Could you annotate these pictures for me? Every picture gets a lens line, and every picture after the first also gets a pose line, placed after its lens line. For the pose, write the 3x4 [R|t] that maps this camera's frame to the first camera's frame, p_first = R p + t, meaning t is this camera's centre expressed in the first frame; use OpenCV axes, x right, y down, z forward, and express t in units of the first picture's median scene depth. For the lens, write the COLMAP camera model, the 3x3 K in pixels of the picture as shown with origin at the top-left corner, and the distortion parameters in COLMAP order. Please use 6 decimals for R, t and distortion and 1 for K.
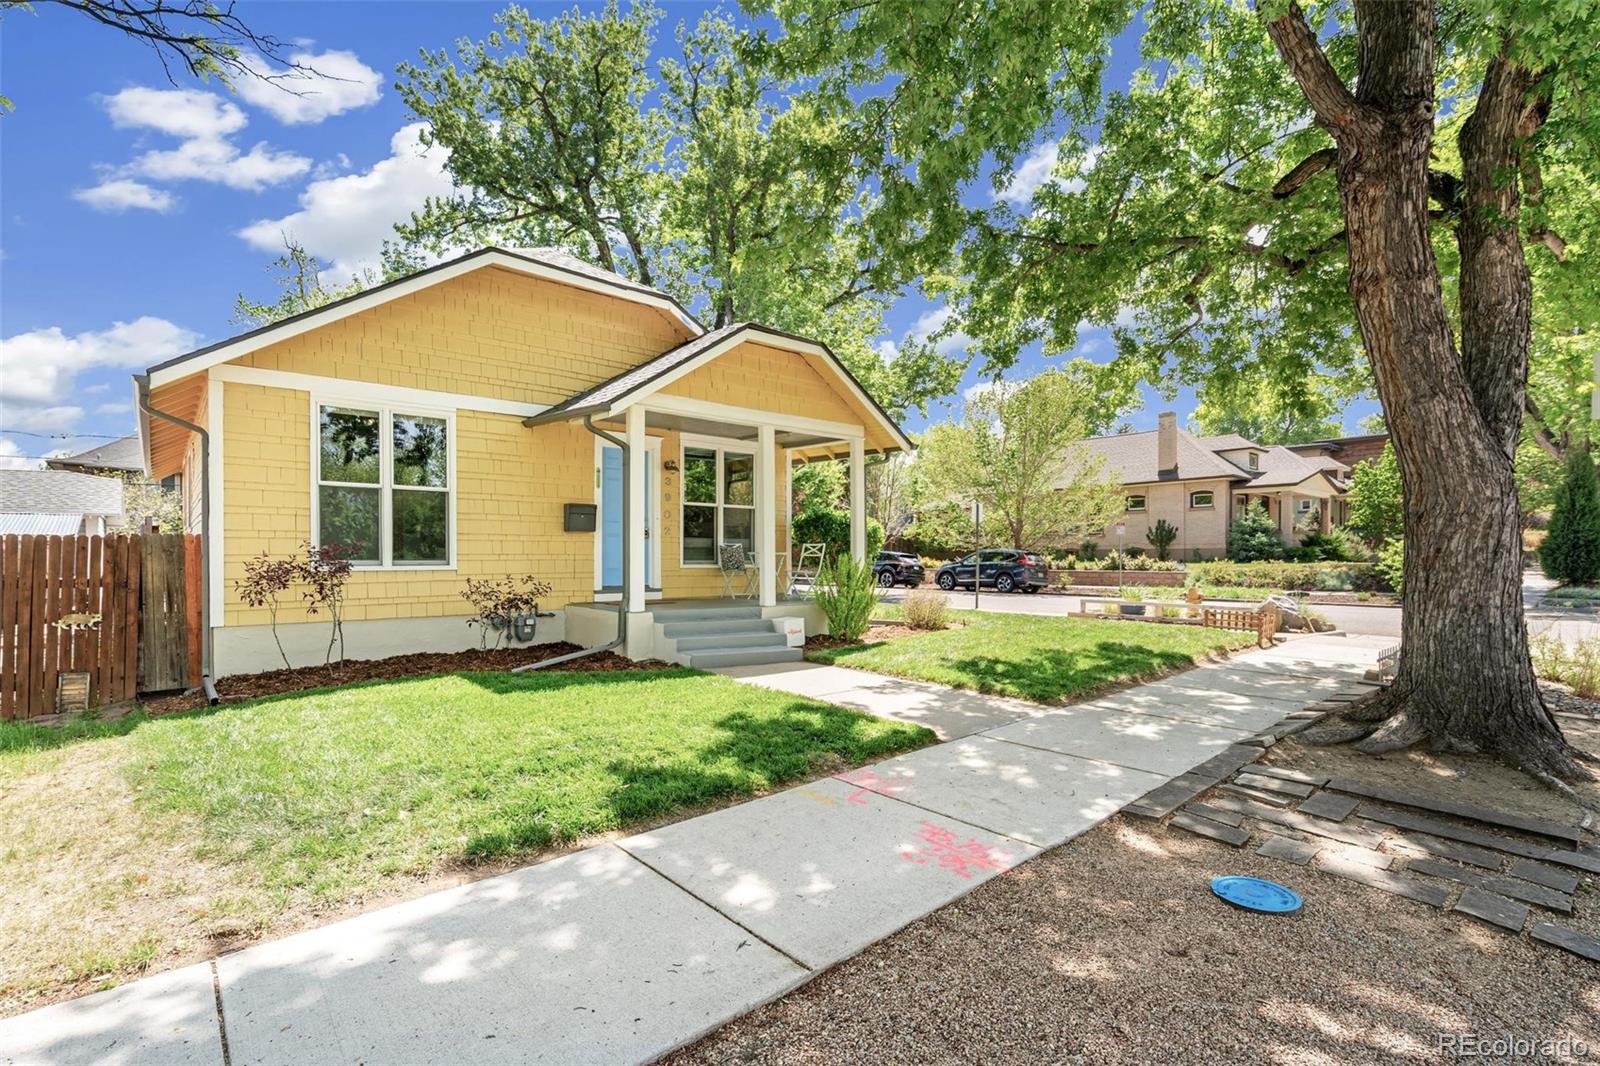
lens RADIAL K [[721.5, 0, 820.5], [0, 721.5, 557.2], [0, 0, 1]] dist [-0.006670, 0.002837]
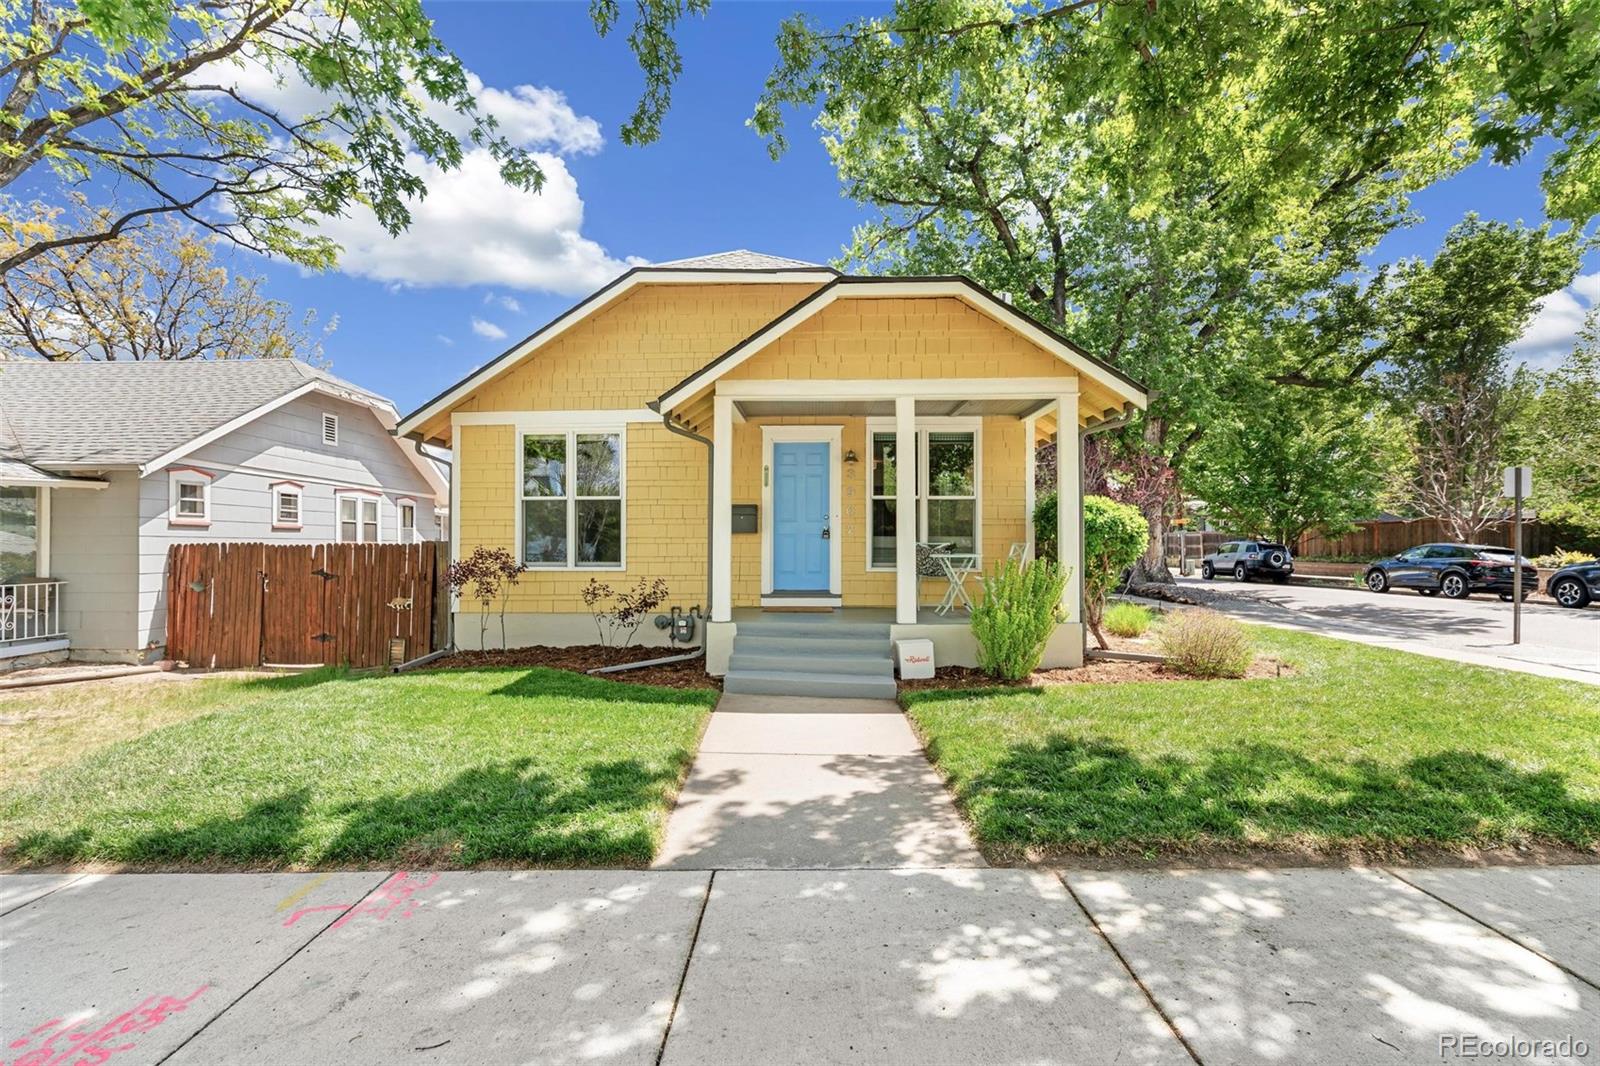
lens RADIAL K [[721.5, 0, 800.1], [0, 721.5, 543.2], [0, 0, 1]] dist [-0.006670, 0.002837]
pose [[0.728700, -0.005010, -0.684815, 0.448701], [0.000191, 0.999975, -0.007112, -0.017250], [0.684833, 0.005051, 0.728682, 0.399024]]
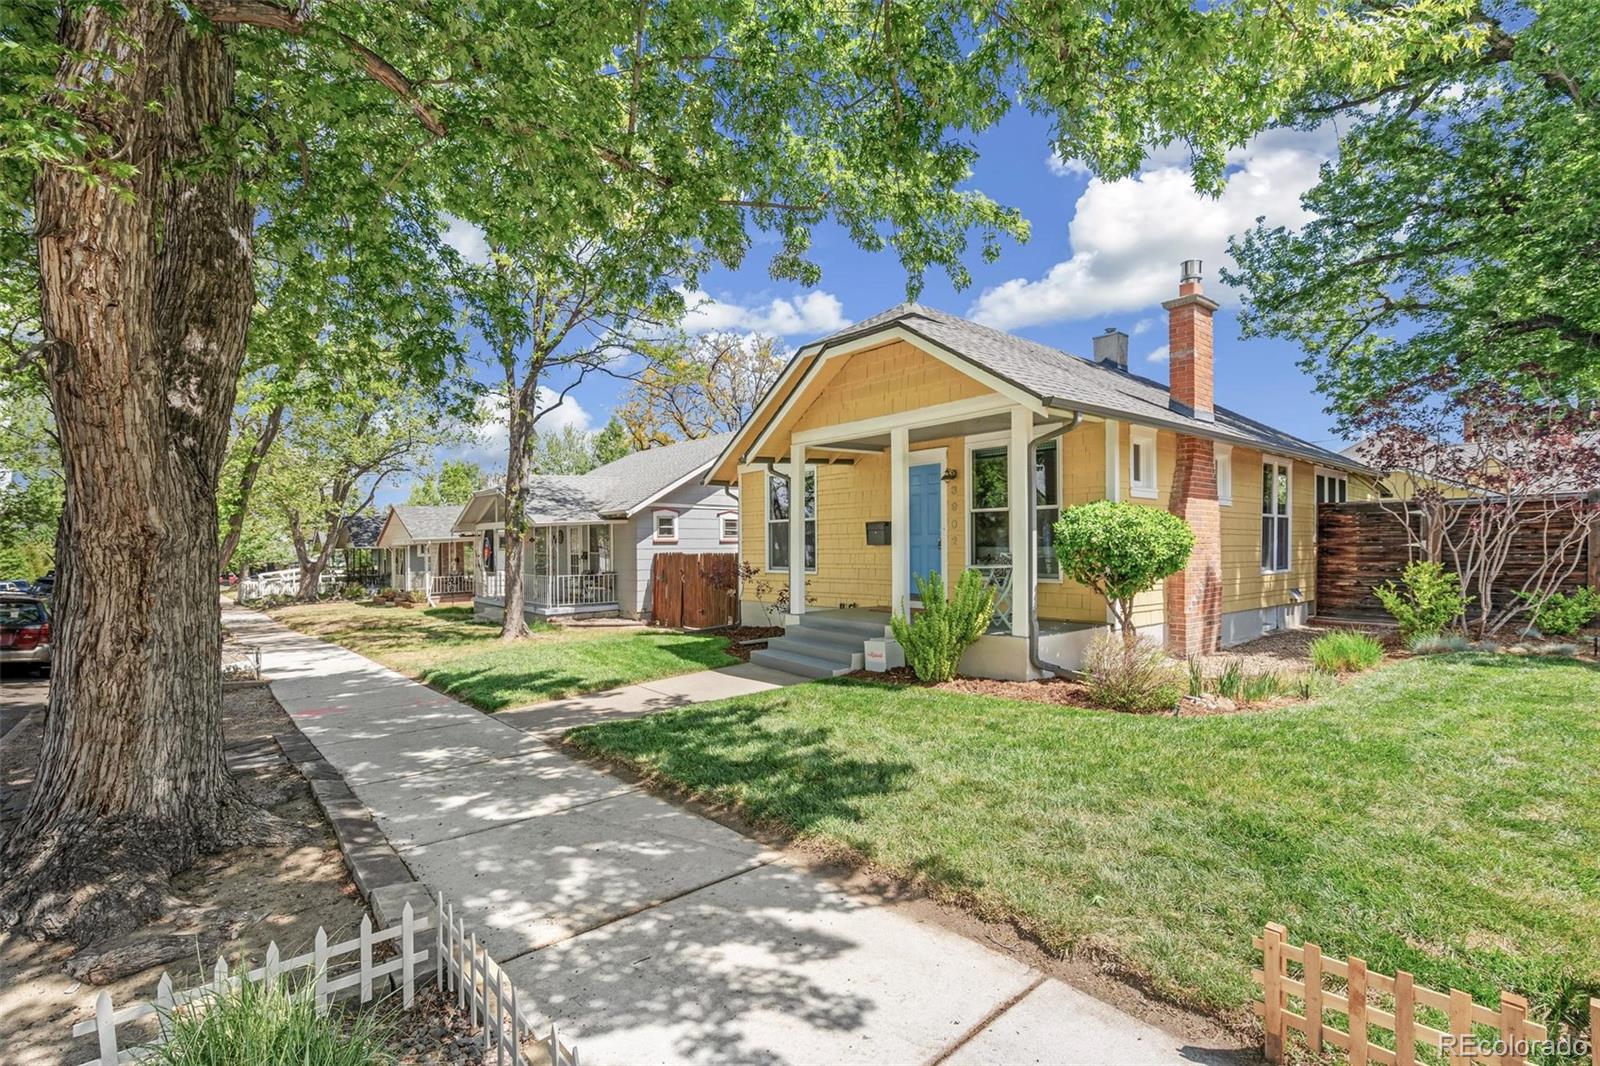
lens RADIAL K [[721.5, 0, 789.6], [0, 721.5, 534.8], [0, 0, 1]] dist [-0.006670, 0.002837]
pose [[-0.020758, -0.020790, -0.999568, 0.977400], [0.006293, 0.999761, -0.020925, -0.032455], [0.999765, -0.006724, -0.020623, 1.018514]]
